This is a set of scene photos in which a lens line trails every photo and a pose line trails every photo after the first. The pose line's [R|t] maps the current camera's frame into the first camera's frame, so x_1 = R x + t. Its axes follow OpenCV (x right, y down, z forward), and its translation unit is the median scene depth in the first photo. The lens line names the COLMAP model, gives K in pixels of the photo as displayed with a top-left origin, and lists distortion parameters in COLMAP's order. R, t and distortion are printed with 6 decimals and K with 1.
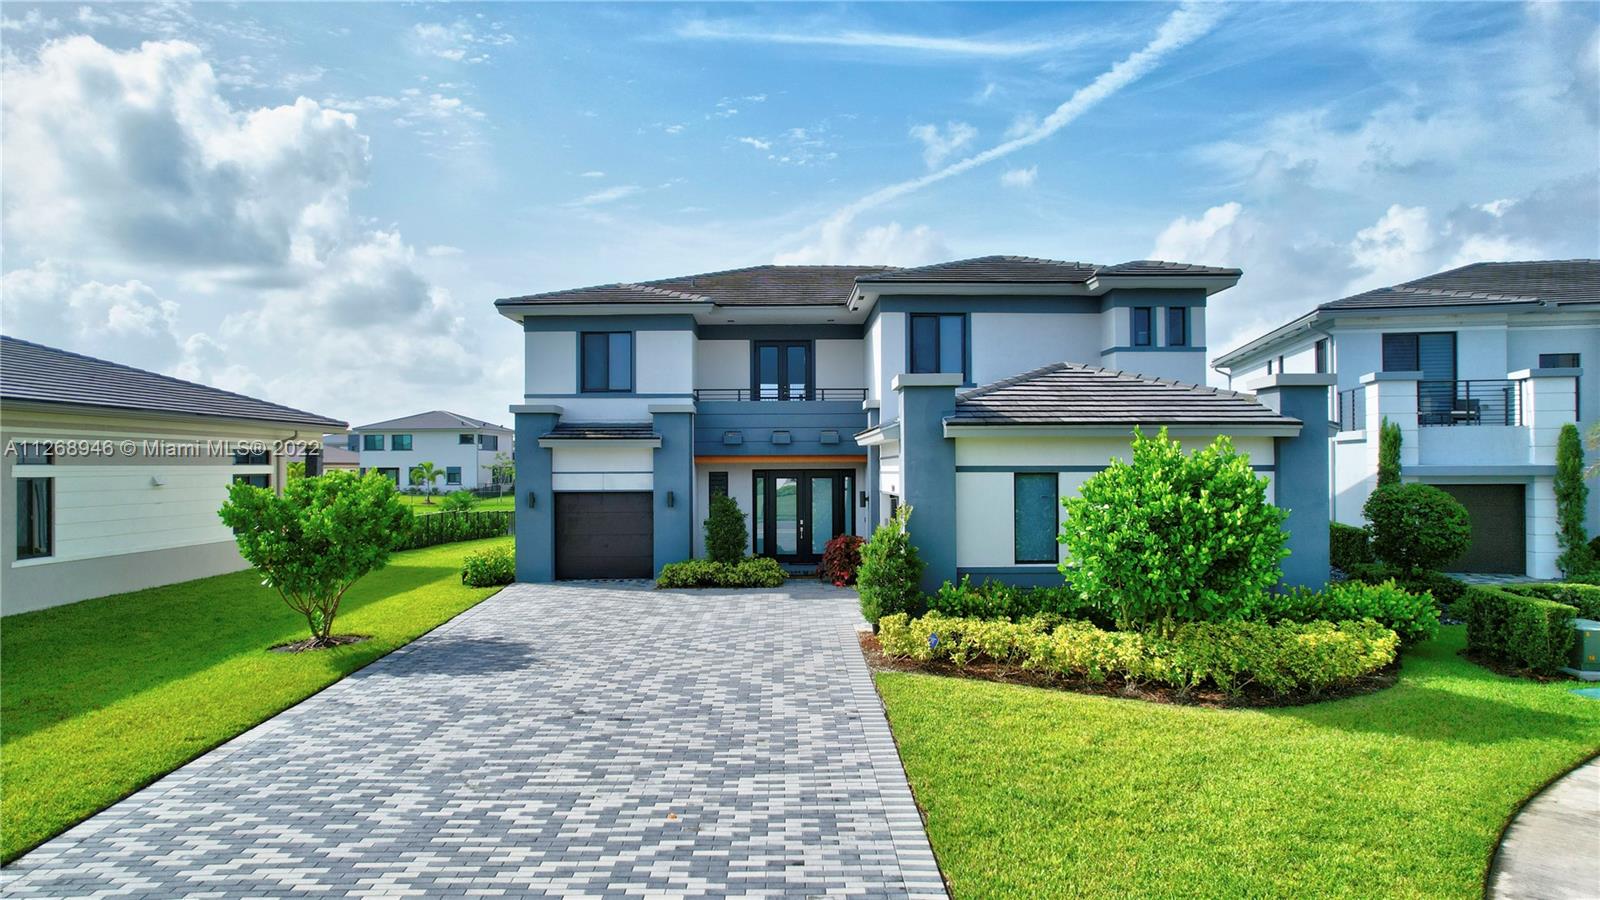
lens RADIAL K [[1026.9, 0, 792.3], [0, 1026.9, 455.8], [0, 0, 1]] dist [-0.077947, 0.068986]
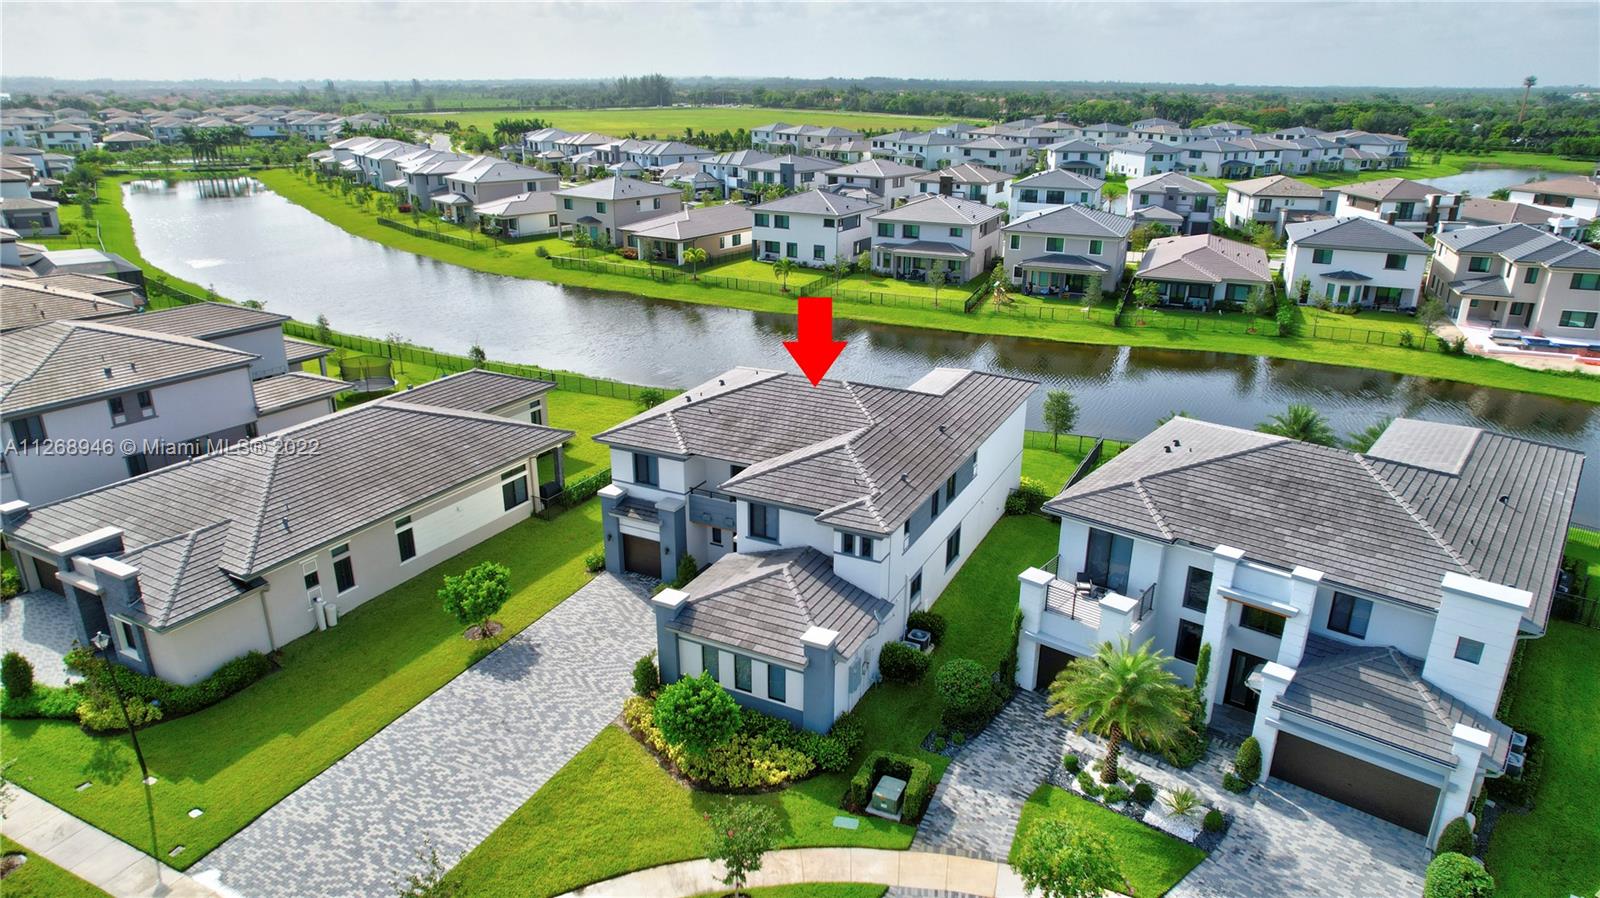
lens RADIAL K [[1026.9, 0, 792.3], [0, 1026.9, 454.8], [0, 0, 1]] dist [-0.077947, 0.068986]
pose [[0.883512, 0.169060, -0.436834, 1.383385], [-0.000023, 0.932611, 0.360884, -1.257556], [0.468408, -0.318835, 0.823977, -0.675291]]
